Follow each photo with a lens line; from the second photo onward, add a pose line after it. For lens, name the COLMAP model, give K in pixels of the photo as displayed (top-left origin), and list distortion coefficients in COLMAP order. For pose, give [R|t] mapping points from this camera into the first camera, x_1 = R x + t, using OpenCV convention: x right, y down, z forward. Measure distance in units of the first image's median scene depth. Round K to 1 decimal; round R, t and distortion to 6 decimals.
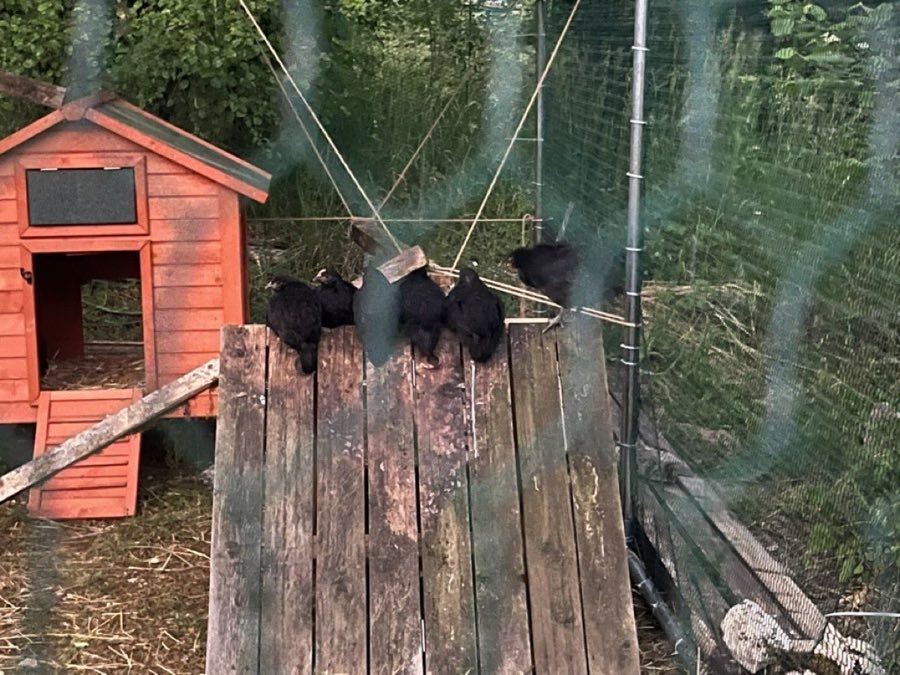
lens RADIAL K [[1599.0, 0, 450.1], [0, 1599.0, 337.5], [0, 0, 1]] dist [0.244988, 0.000000]
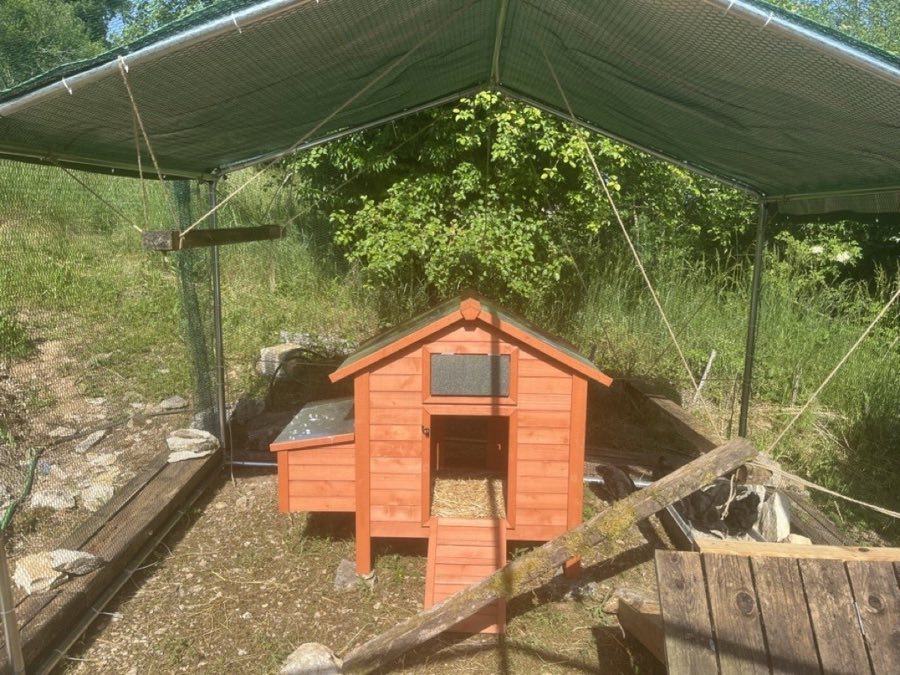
lens RADIAL K [[680.4, 0, 449.8], [0, 680.4, 336.8], [0, 0, 1]] dist [-0.000822, -0.000668]
pose [[0.993690, 0.040560, -0.104572, -0.232709], [-0.044596, 0.998336, -0.036554, -0.121734], [0.102916, 0.040987, 0.993845, 0.551328]]
